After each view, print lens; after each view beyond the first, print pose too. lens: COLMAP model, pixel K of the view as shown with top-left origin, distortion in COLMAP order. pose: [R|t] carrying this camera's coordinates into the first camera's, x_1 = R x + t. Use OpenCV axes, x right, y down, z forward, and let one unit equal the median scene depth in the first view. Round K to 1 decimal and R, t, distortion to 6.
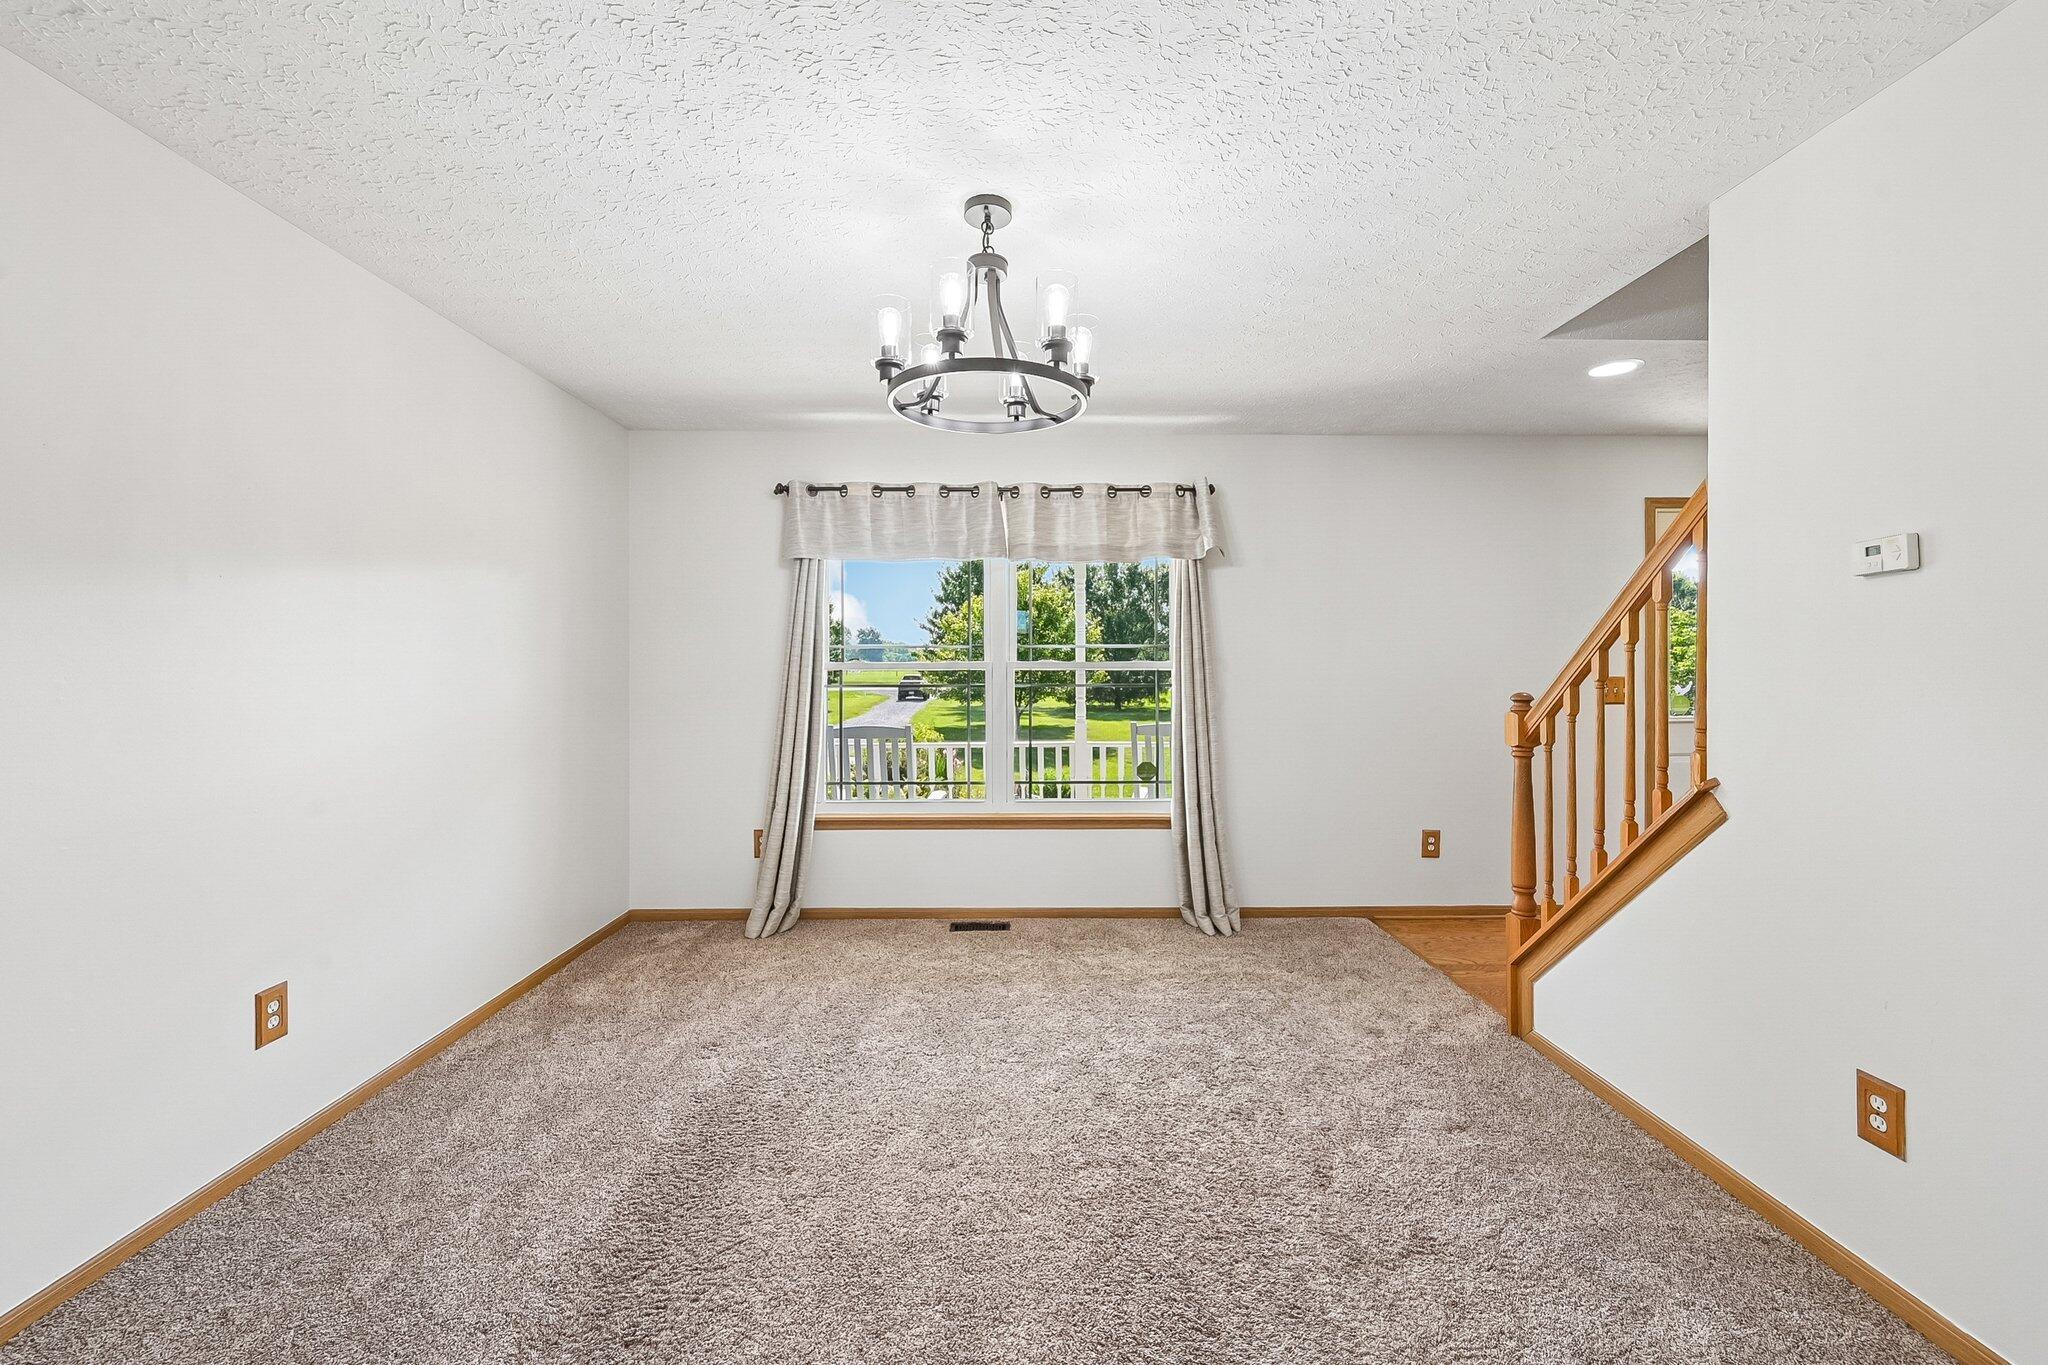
lens RADIAL K [[825.6, 0, 1013.5], [0, 825.6, 672.1], [0, 0, 1]] dist [0.002010, -0.000110]
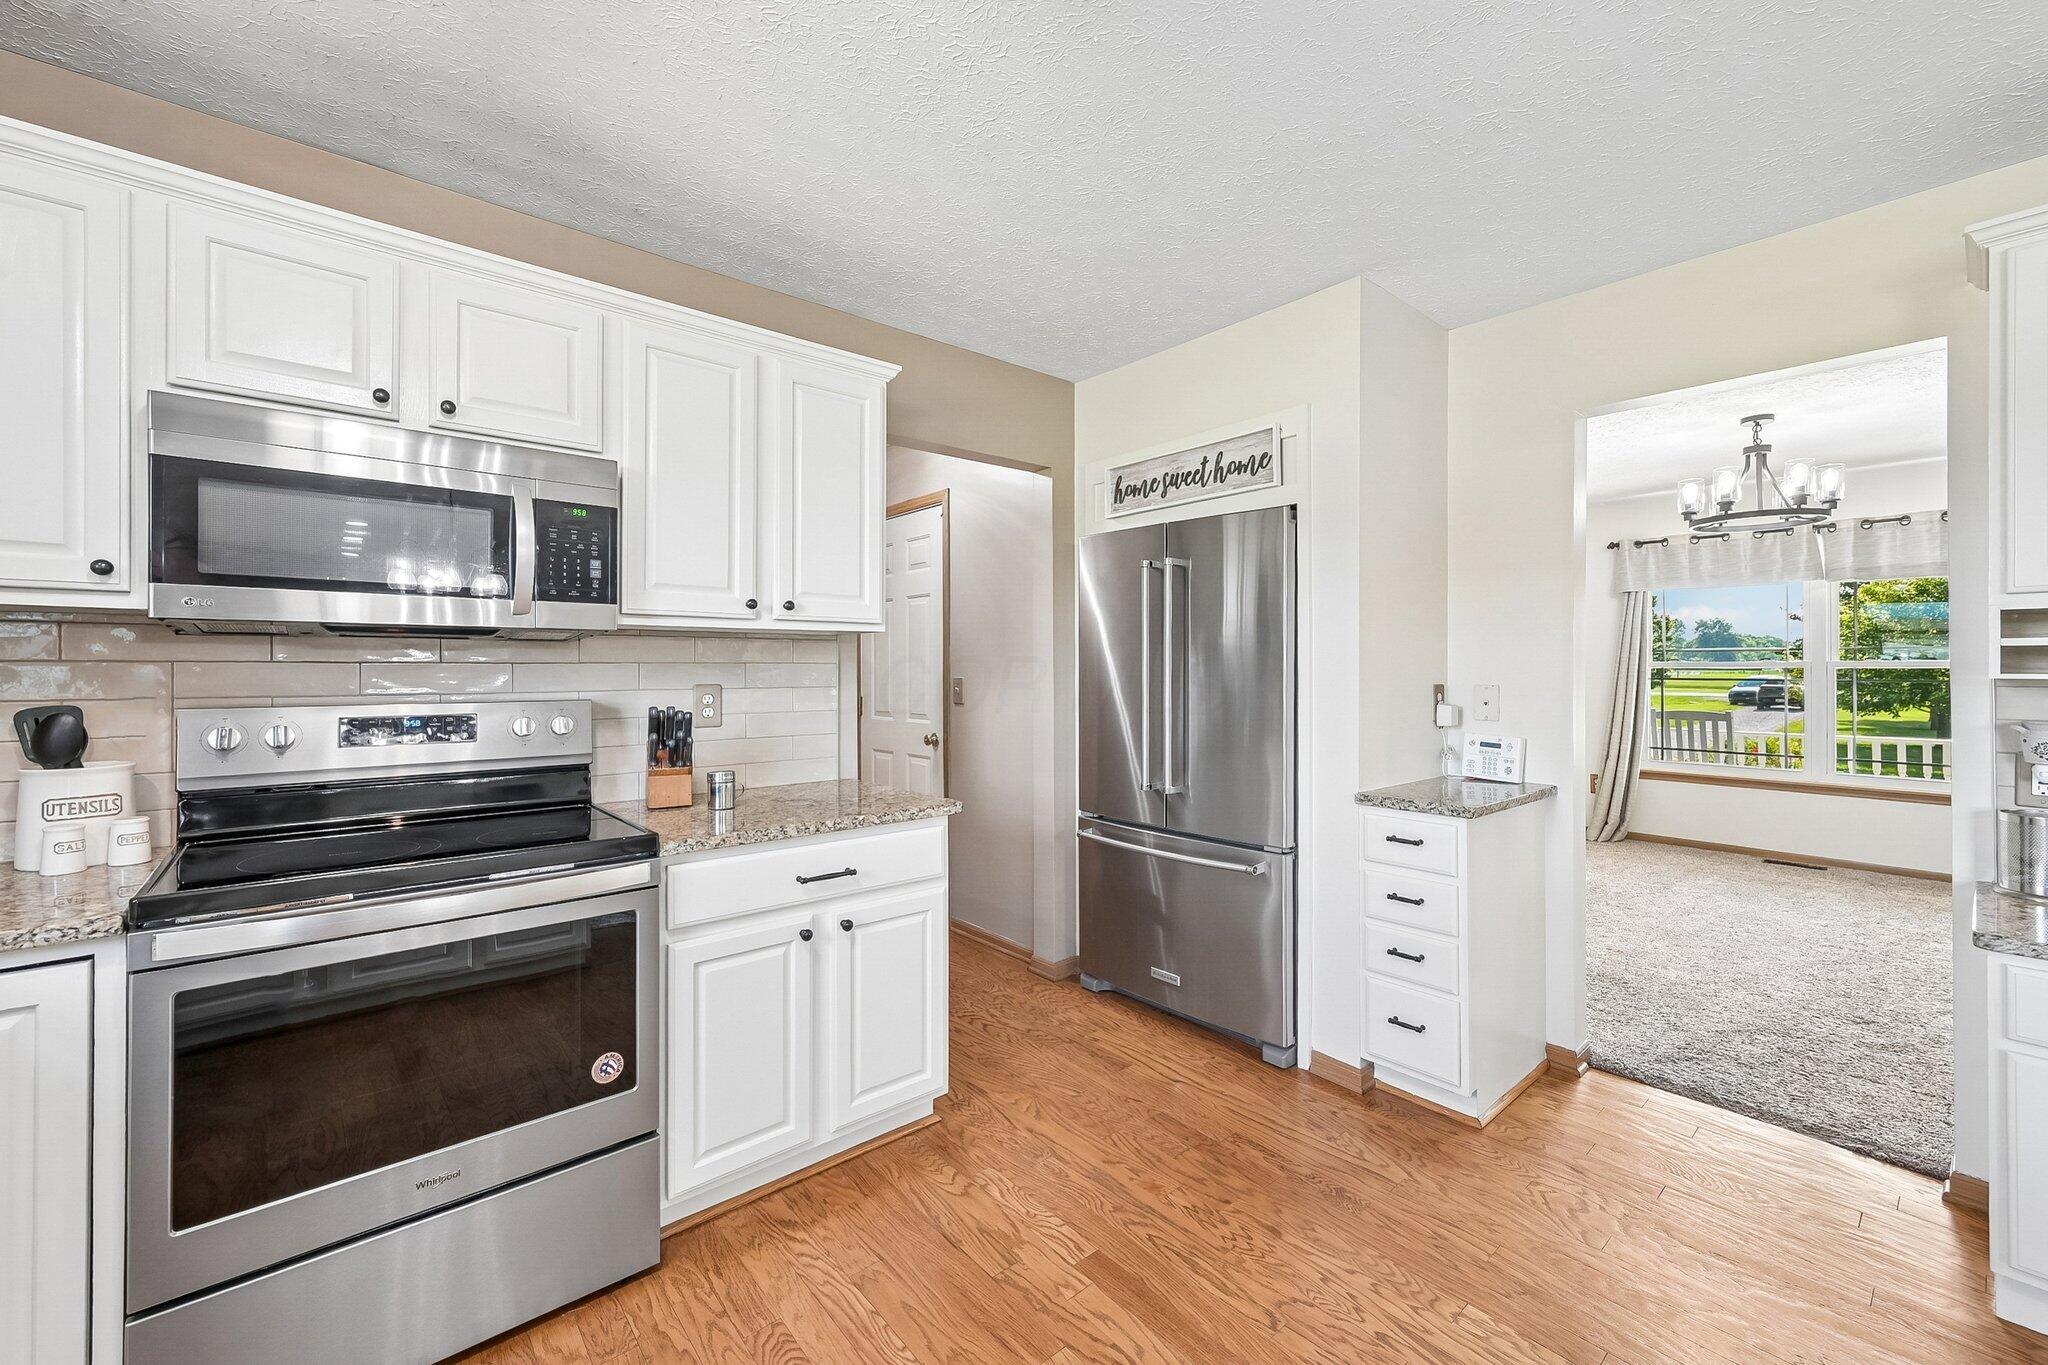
lens RADIAL K [[825.6, 0, 1034.8], [0, 825.6, 665.6], [0, 0, 1]] dist [0.002010, -0.000110]
pose [[0.651029, 0.001303, -0.759052, 0.168995], [-0.006873, 0.999968, -0.004179, 0.007392], [0.759022, 0.007937, 0.651017, -0.752363]]
